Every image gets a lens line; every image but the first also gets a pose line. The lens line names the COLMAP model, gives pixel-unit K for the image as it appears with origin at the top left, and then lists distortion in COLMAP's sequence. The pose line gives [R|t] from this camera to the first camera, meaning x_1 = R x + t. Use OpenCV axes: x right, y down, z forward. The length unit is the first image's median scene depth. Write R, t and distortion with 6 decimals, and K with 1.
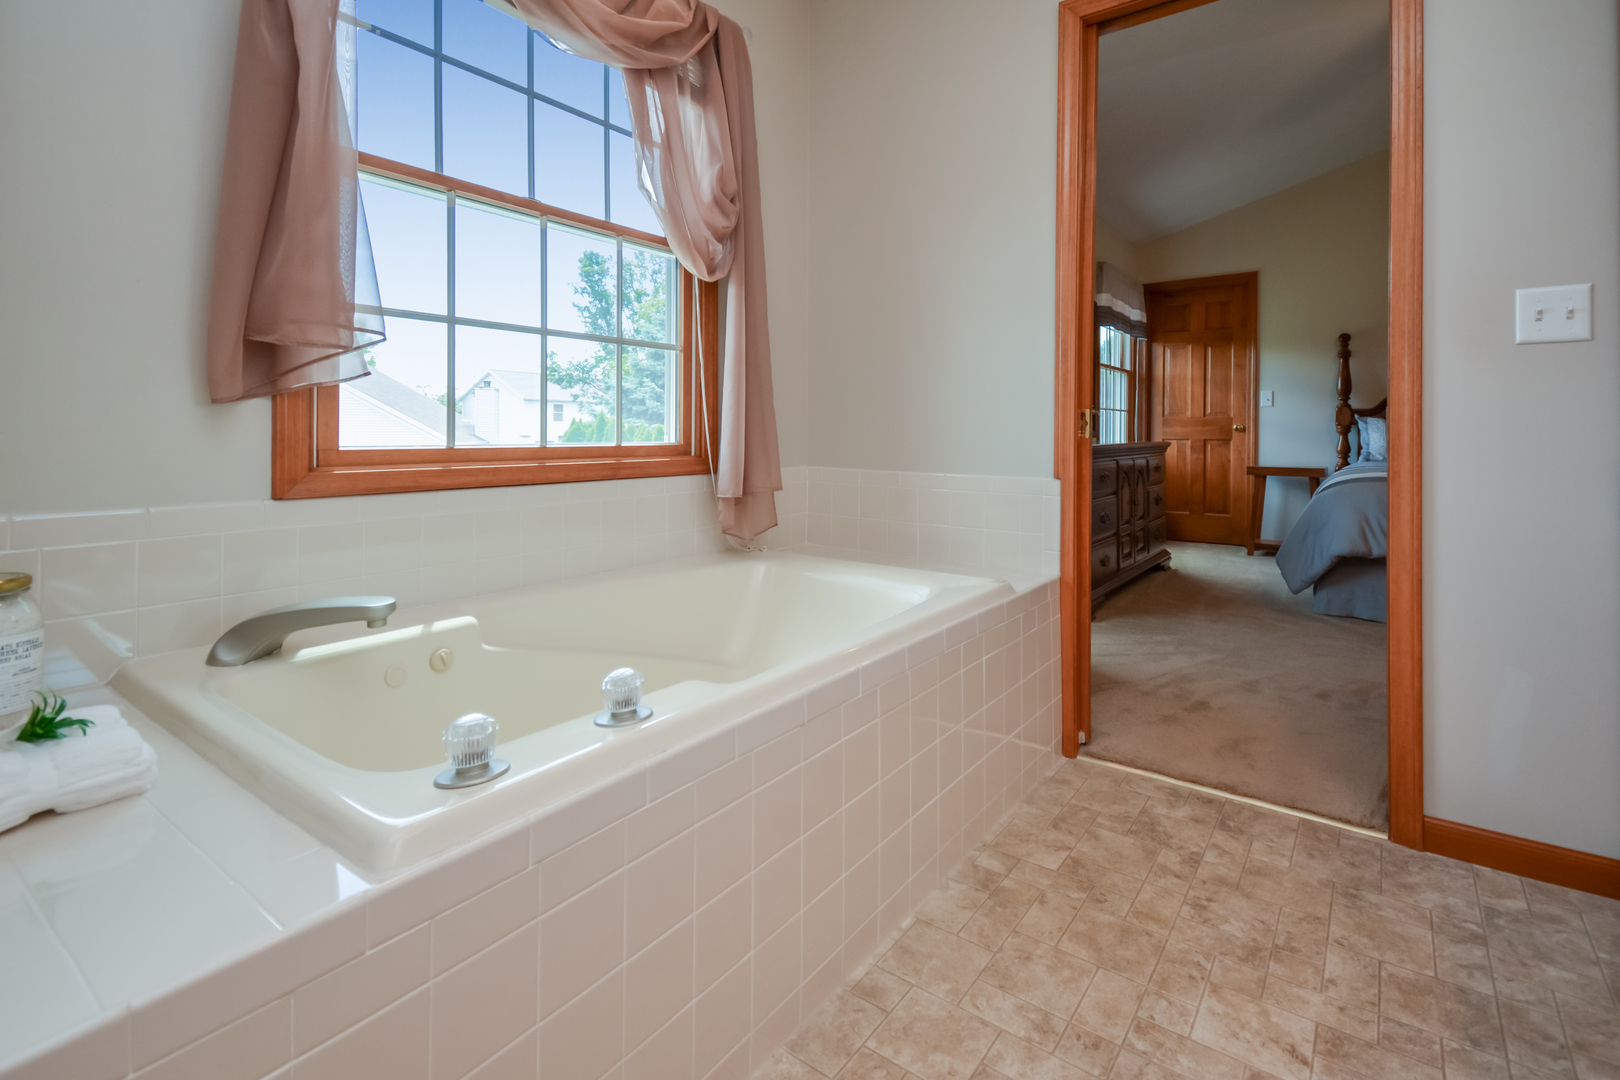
lens RADIAL K [[730.6, 0, 818.2], [0, 730.6, 485.8], [0, 0, 1]] dist [0.044124, -0.024875]
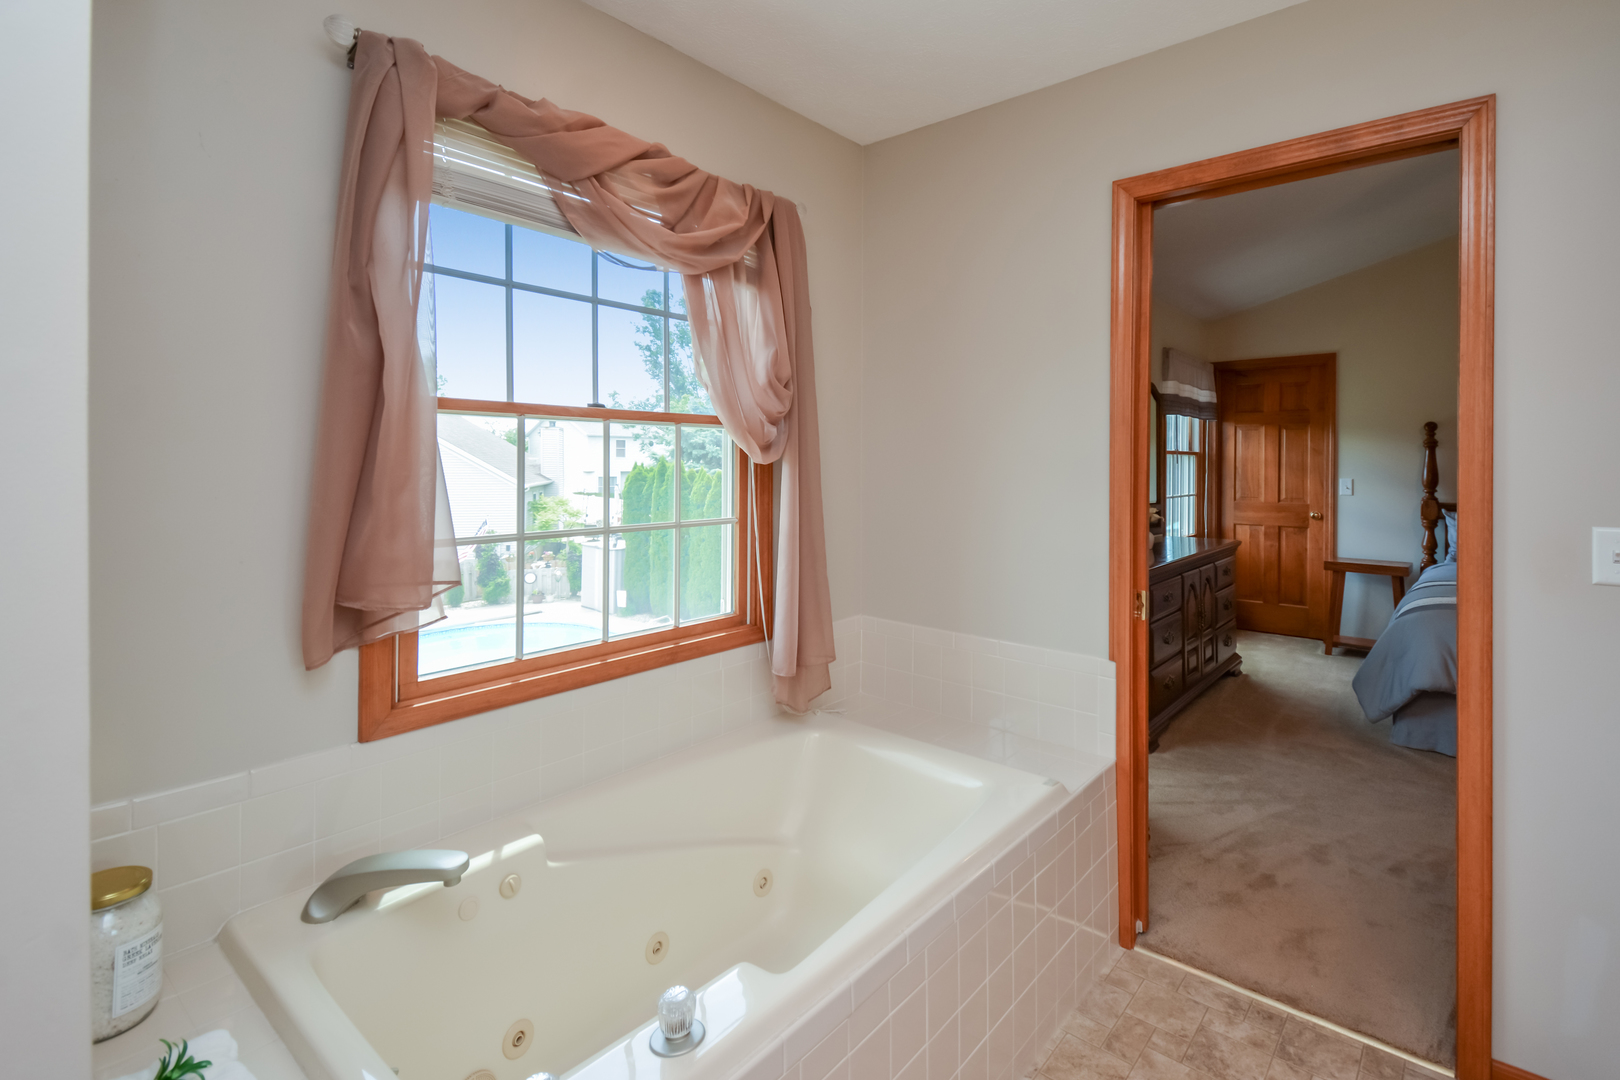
lens RADIAL K [[742.8, 0, 832.1], [0, 742.8, 499.1], [0, 0, 1]] dist [0.042421, -0.022932]
pose [[0.997950, -0.001170, -0.063990, 0.012599], [0.001262, 0.999998, 0.001395, -0.224615], [0.063989, -0.001473, 0.997950, -0.030051]]
